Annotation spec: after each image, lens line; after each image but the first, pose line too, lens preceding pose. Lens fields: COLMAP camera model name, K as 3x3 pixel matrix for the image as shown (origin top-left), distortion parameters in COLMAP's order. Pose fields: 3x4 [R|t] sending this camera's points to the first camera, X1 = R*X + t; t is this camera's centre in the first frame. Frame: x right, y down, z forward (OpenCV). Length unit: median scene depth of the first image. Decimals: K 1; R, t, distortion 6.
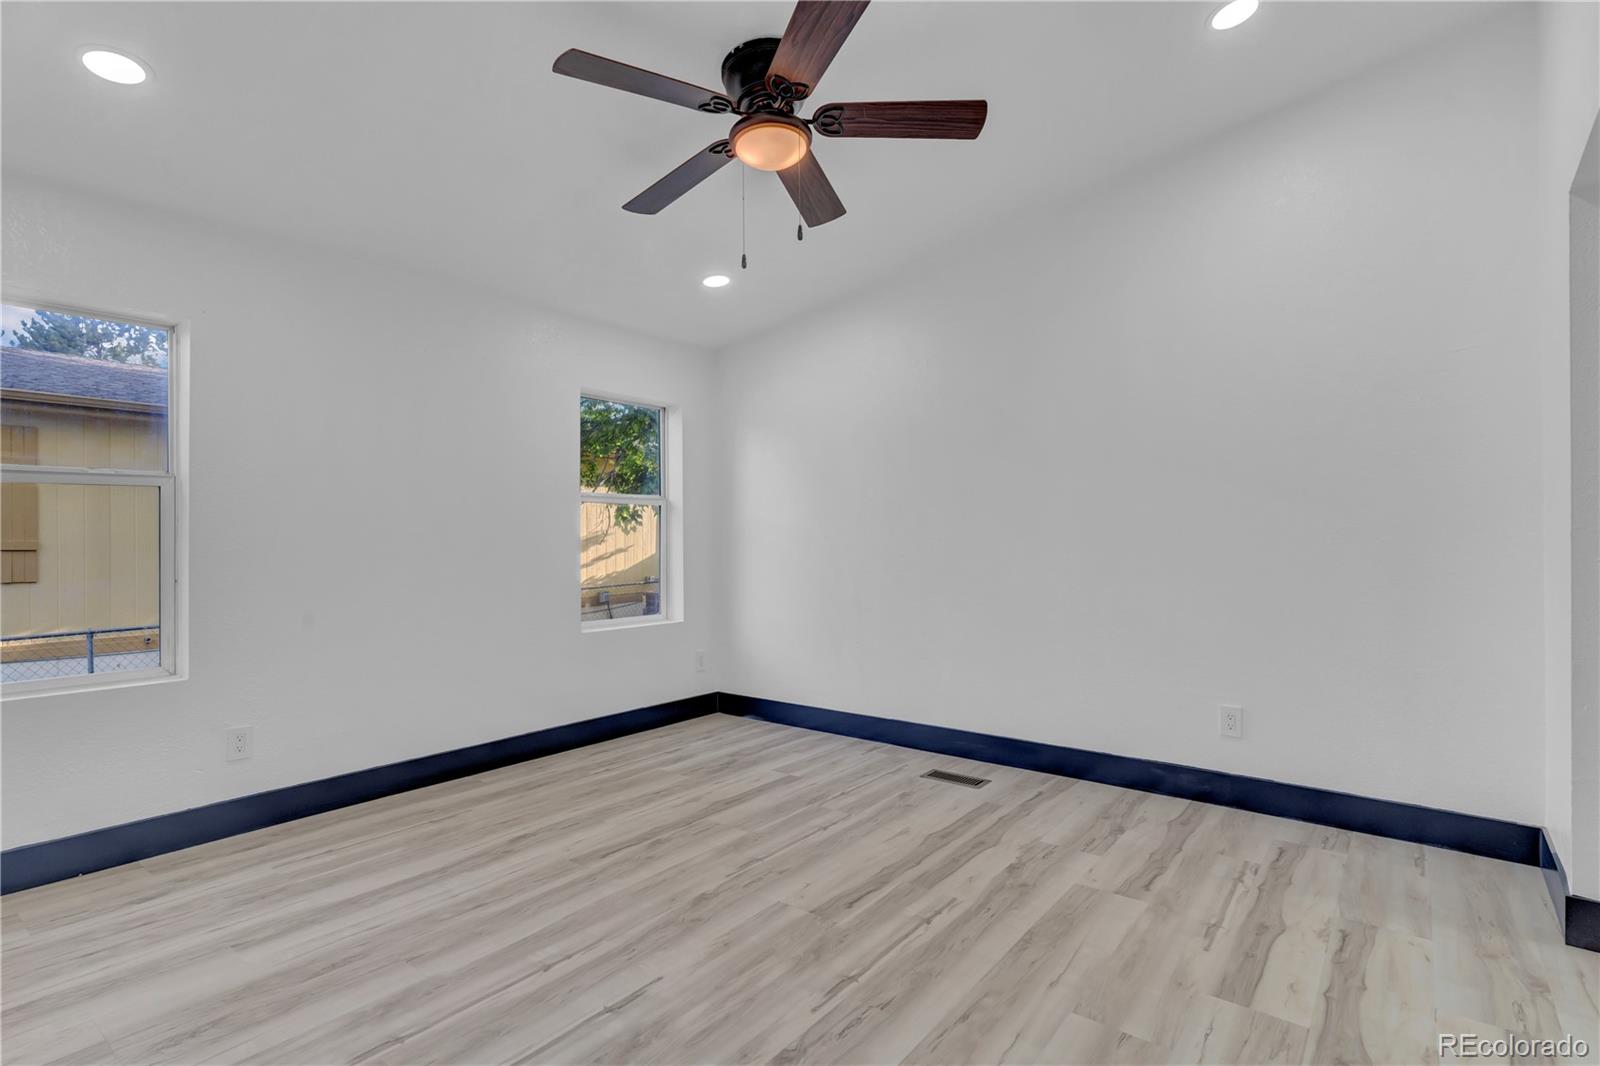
lens RADIAL K [[783.9, 0, 798.8], [0, 783.9, 529.9], [0, 0, 1]] dist [0.003761, -0.000252]
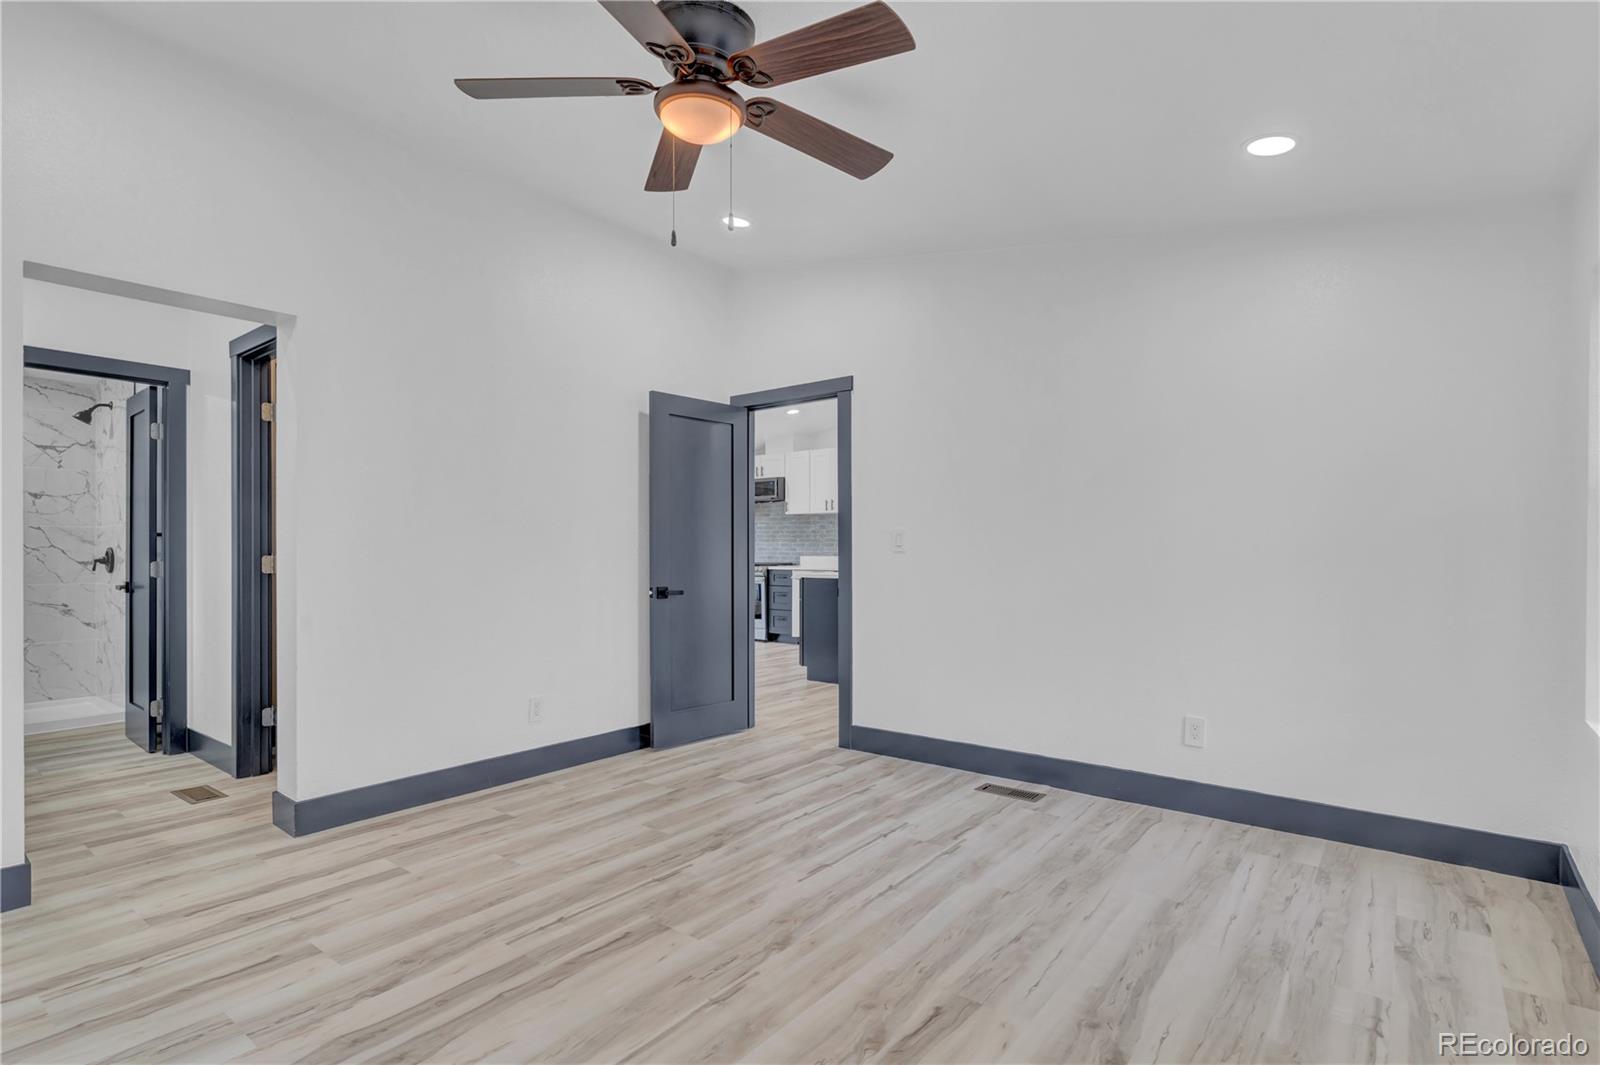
lens RADIAL K [[783.9, 0, 796.2], [0, 783.9, 538.9], [0, 0, 1]] dist [0.003761, -0.000252]
pose [[-0.999973, 0.007078, -0.001816, -0.129695], [0.007116, 0.999729, -0.022182, 0.014803], [0.001659, -0.022194, -0.999752, 1.766386]]
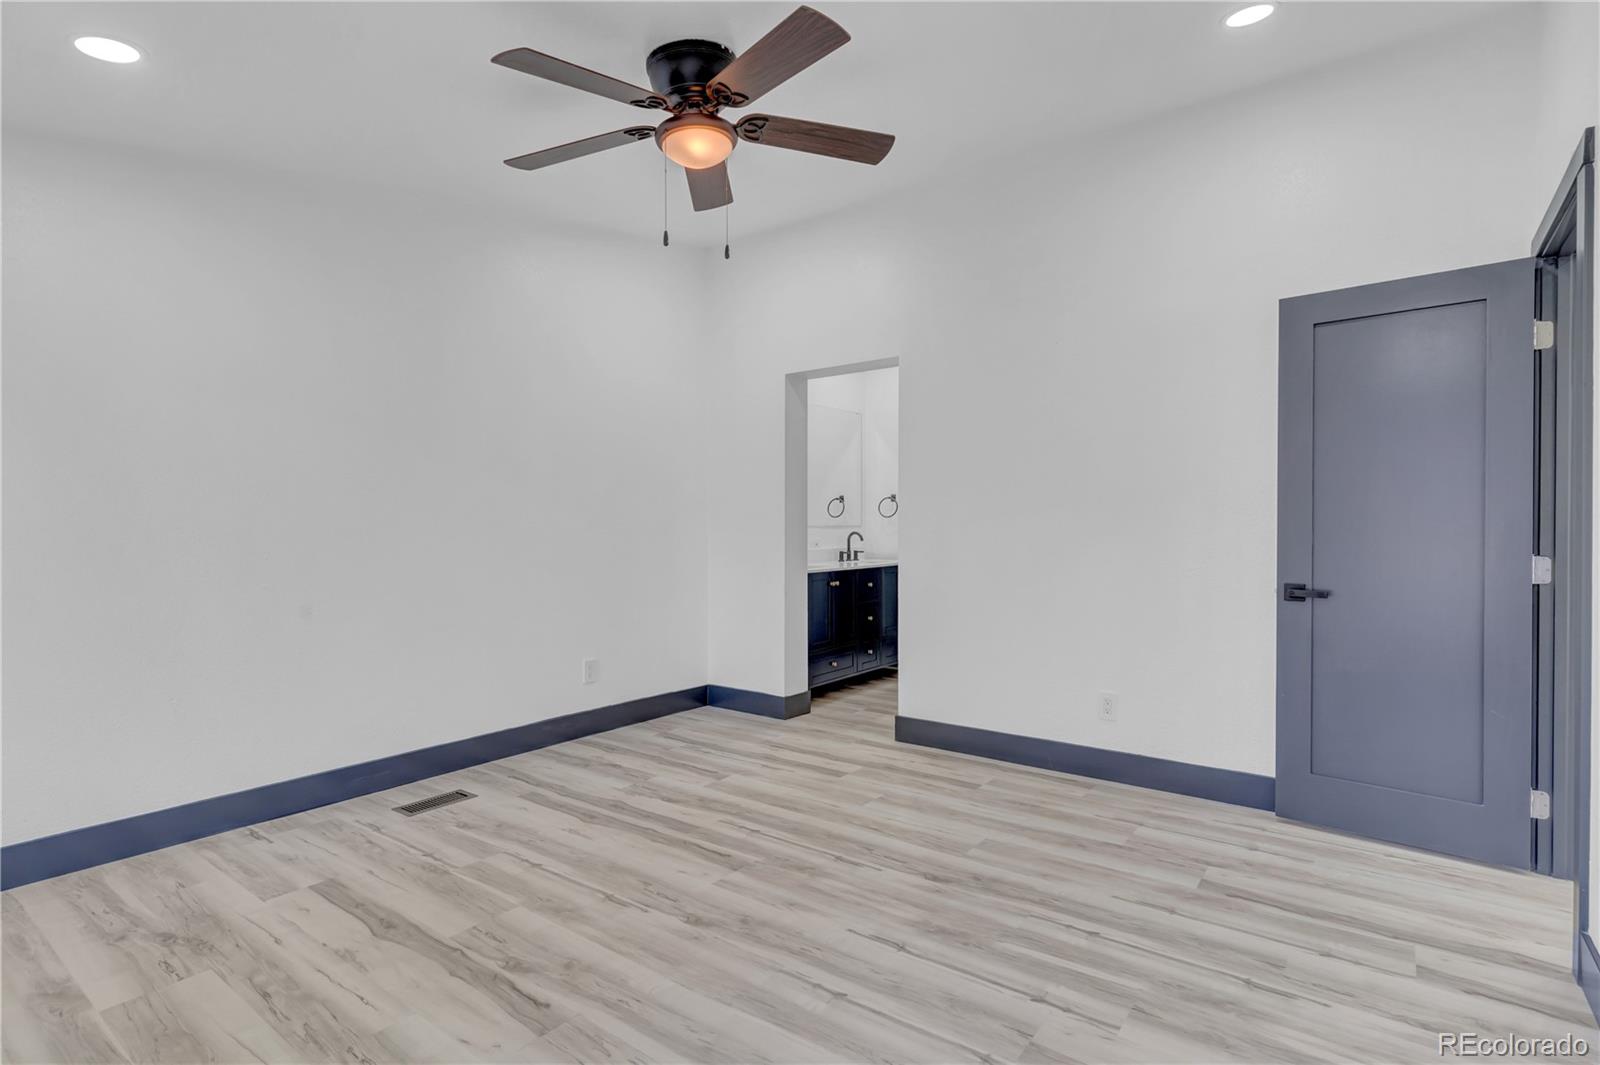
lens RADIAL K [[783.9, 0, 795.6], [0, 783.9, 531.9], [0, 0, 1]] dist [0.003761, -0.000252]
pose [[-0.026077, 0.002266, 0.999657, -0.964263], [-0.006419, 0.999976, -0.002434, 0.010061], [-0.999639, -0.006481, -0.026062, 0.834270]]
